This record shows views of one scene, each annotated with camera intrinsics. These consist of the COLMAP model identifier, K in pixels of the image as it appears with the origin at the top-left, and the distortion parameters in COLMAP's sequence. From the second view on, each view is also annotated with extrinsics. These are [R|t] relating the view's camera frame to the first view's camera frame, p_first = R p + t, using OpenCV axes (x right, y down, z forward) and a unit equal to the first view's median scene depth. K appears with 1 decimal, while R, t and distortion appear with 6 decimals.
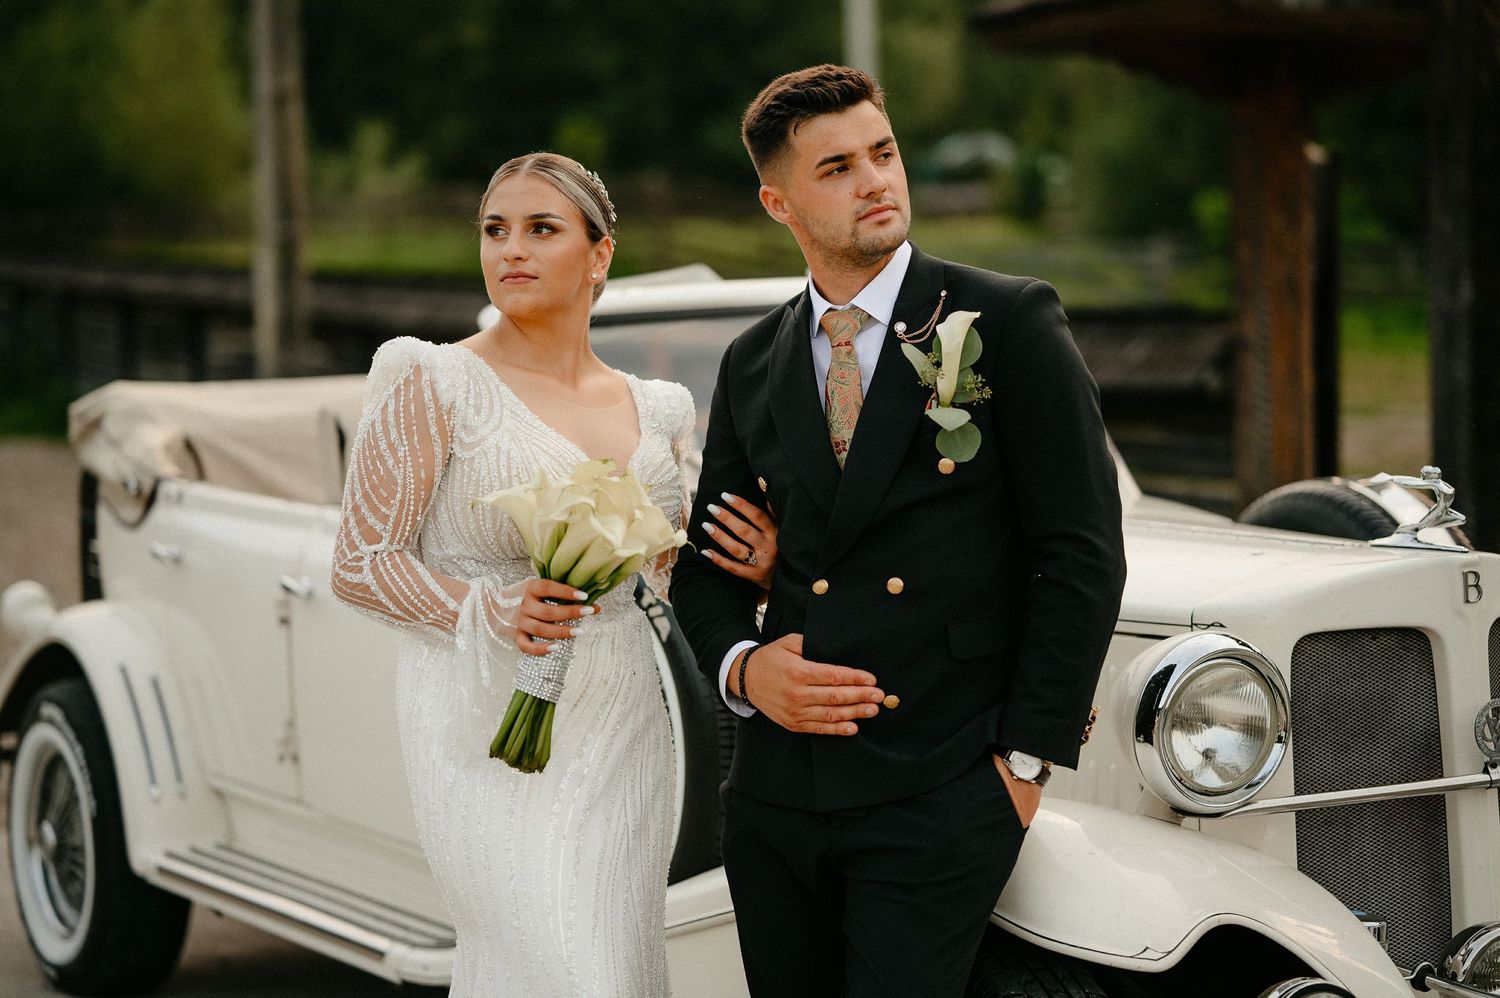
lens RADIAL K [[3484.8, 0, 750.0], [0, 3484.8, 499.0], [0, 0, 1]] dist [-0.035824, 1.222386]
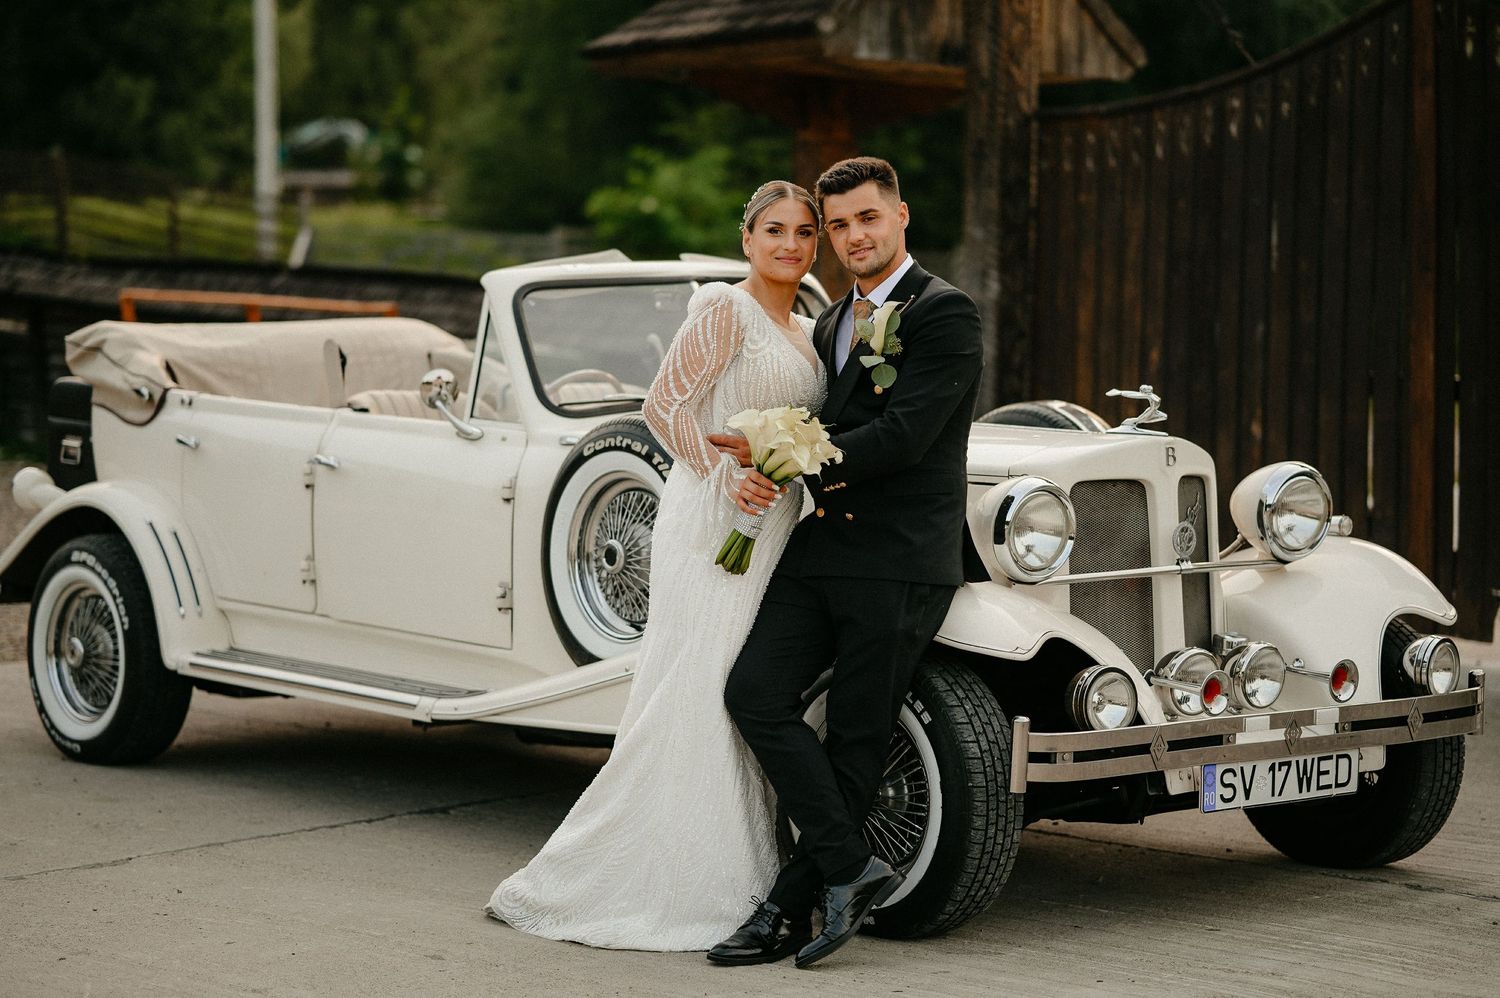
lens RADIAL K [[3484.8, 0, 750.0], [0, 3484.8, 499.0], [0, 0, 1]] dist [-0.035824, 1.222386]
pose [[0.982897, 0.020588, 0.183001, -0.317668], [-0.021224, 0.999774, 0.001513, 0.050061], [-0.182929, -0.005371, 0.983111, -0.656396]]
